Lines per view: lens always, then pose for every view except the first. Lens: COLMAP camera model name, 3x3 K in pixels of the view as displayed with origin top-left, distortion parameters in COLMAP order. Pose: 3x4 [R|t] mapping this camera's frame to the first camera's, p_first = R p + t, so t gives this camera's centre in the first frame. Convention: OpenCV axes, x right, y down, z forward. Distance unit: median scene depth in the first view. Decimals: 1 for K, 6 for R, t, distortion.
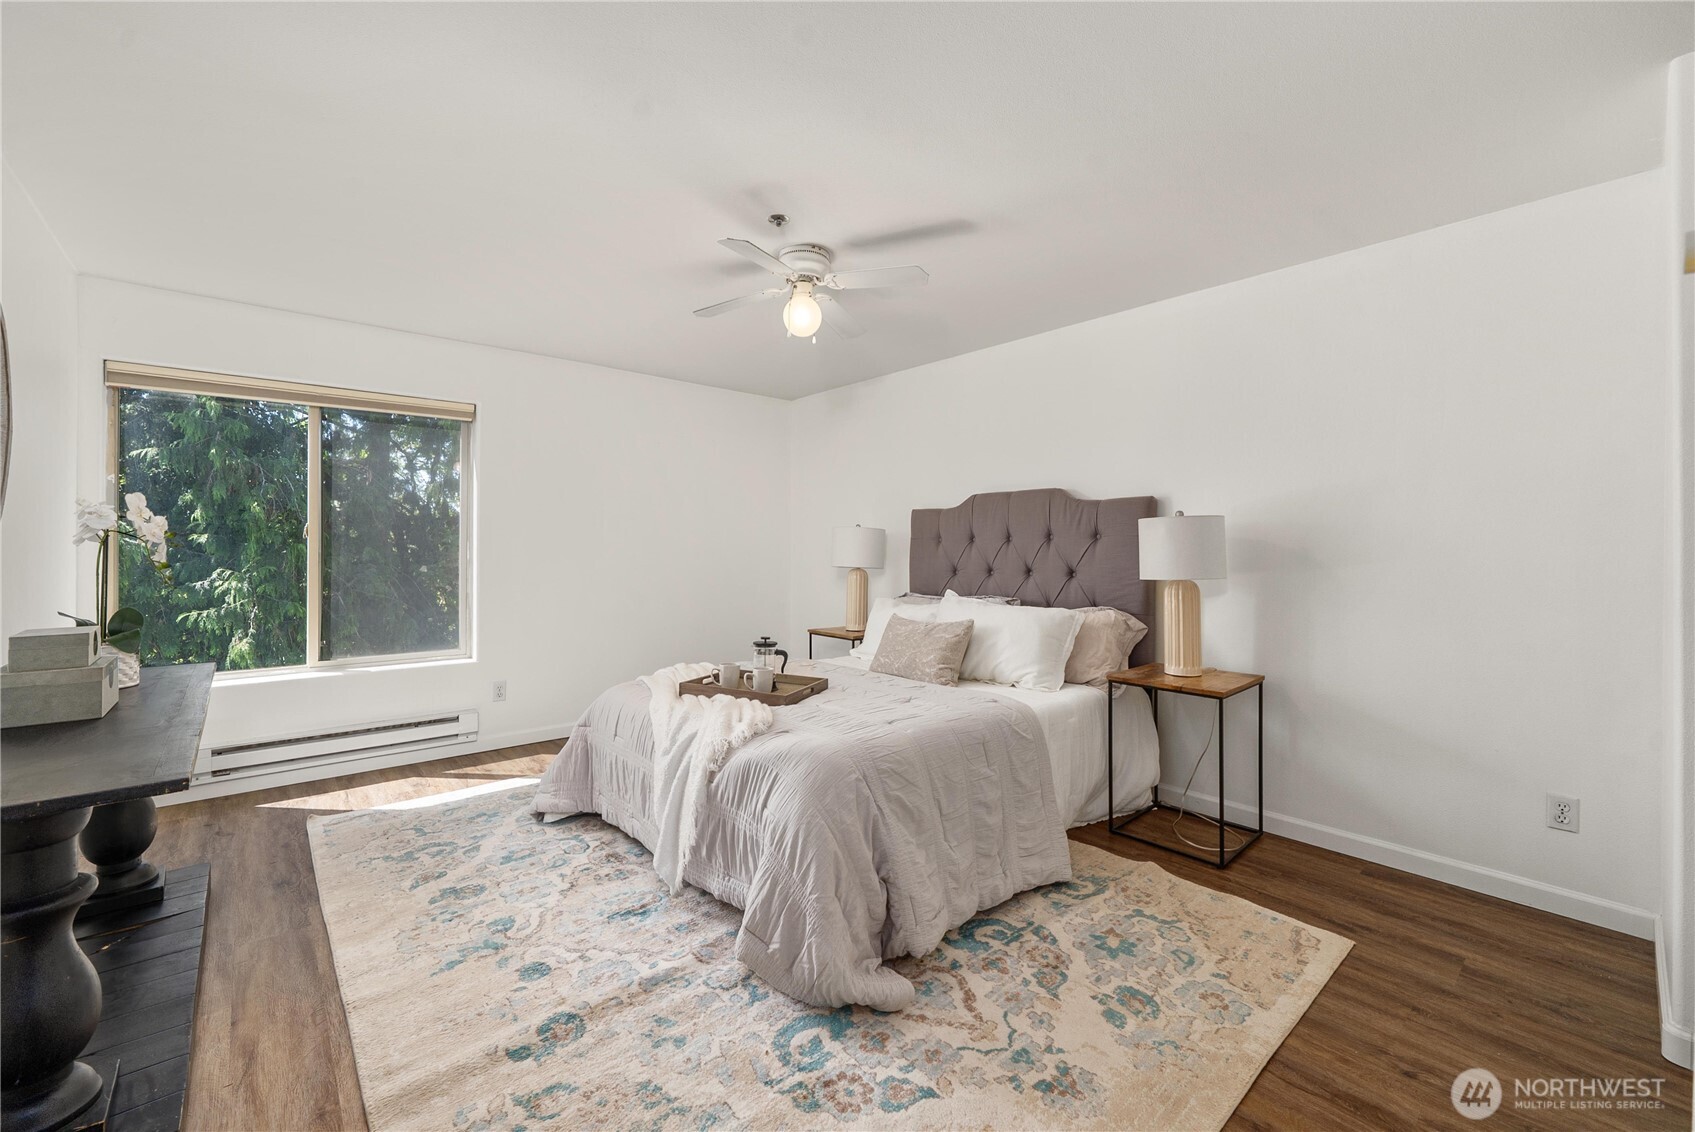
lens RADIAL K [[693.8, 0, 872.6], [0, 693.8, 548.5], [0, 0, 1]] dist [-0.003416, 0.000646]
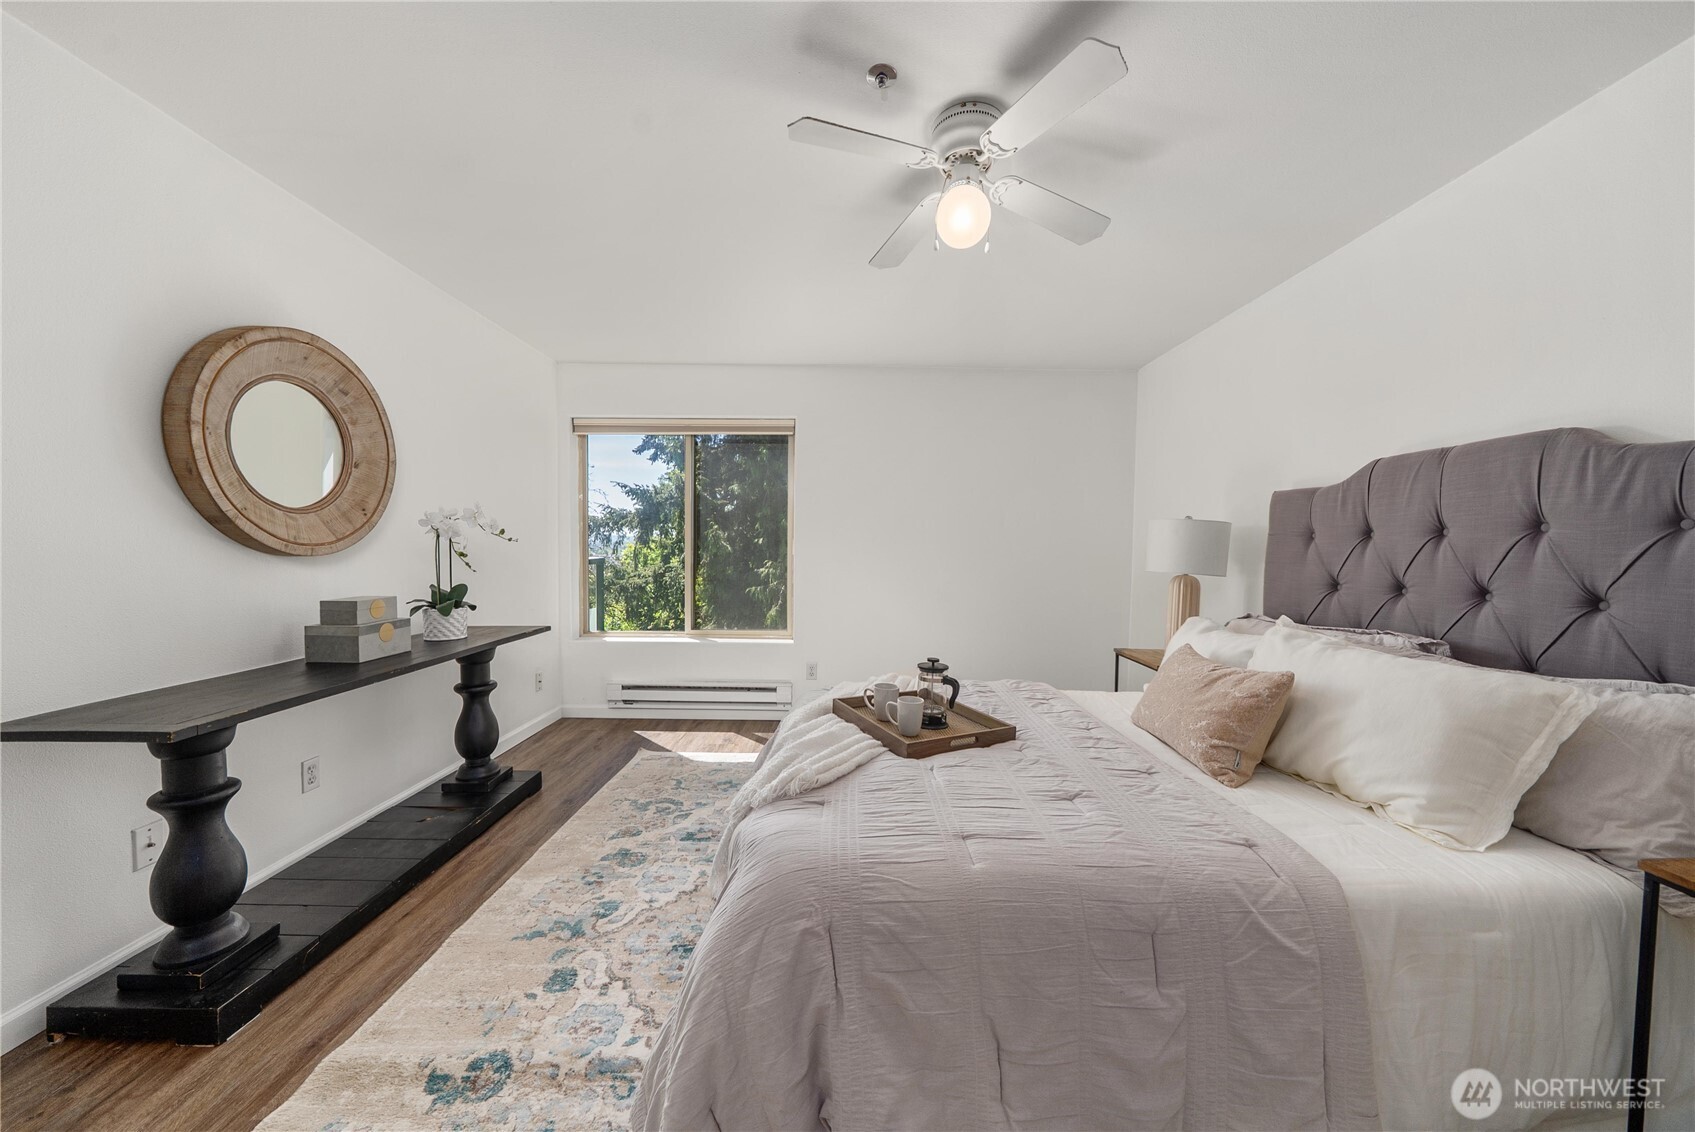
lens RADIAL K [[597.5, 0, 855.1], [0, 597.5, 574.1], [0, 0, 1]] dist [-0.007885, 0.000829]
pose [[0.740121, 0.036825, -0.671465, 0.218828], [-0.010237, 0.999001, 0.043504, 0.004221], [0.672396, -0.025325, 0.739758, 0.427300]]
